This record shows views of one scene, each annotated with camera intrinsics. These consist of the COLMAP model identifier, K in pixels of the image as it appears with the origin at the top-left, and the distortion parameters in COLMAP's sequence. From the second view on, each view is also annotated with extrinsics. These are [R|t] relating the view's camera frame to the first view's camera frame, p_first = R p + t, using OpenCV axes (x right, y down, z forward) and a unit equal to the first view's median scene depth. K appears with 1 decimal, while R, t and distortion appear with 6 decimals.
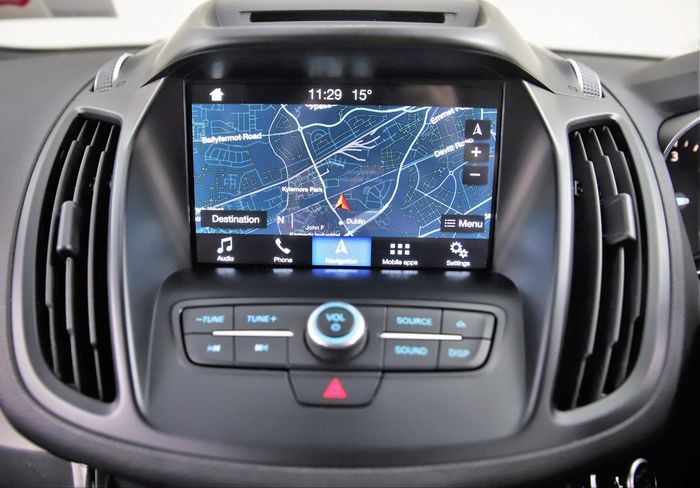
lens RADIAL K [[564.5, 0, 345.5], [0, 564.5, 220.0], [0, 0, 1]] dist [-0.100242, 0.020254]
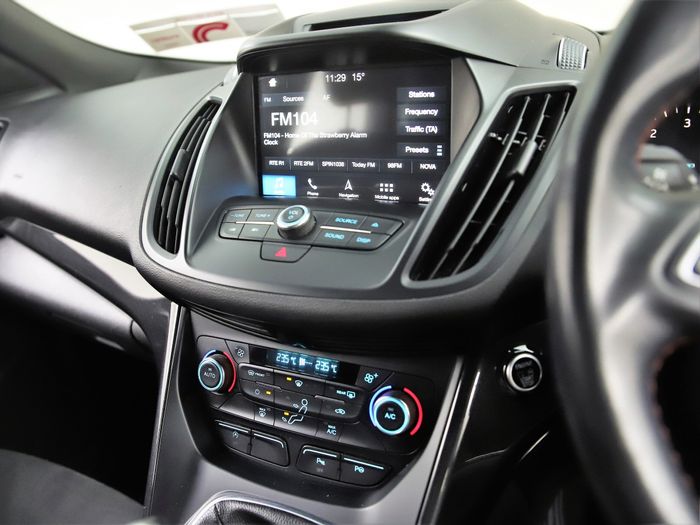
lens RADIAL K [[603.4, 0, 345.4], [0, 603.4, 258.4], [0, 0, 1]] dist [-0.103031, 0.032842]
pose [[0.896399, 0.070134, -0.437665, 0.783575], [-0.056175, 0.997416, 0.044778, 0.193557], [0.439674, -0.015553, 0.898023, -0.438251]]
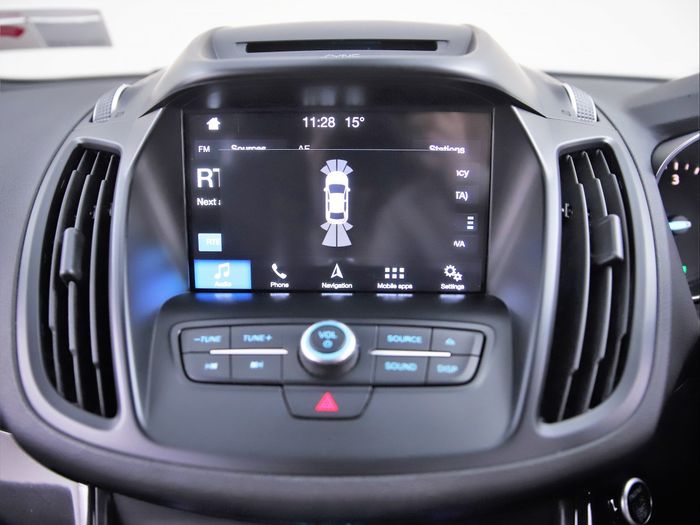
lens RADIAL K [[603.4, 0, 347.4], [0, 603.4, 242.6], [0, 0, 1]] dist [-0.103031, 0.032842]
pose [[0.999860, -0.010417, -0.013101, 0.031333], [0.010100, 0.999660, -0.024036, 0.026255], [0.013347, 0.023901, 0.999625, -0.102887]]
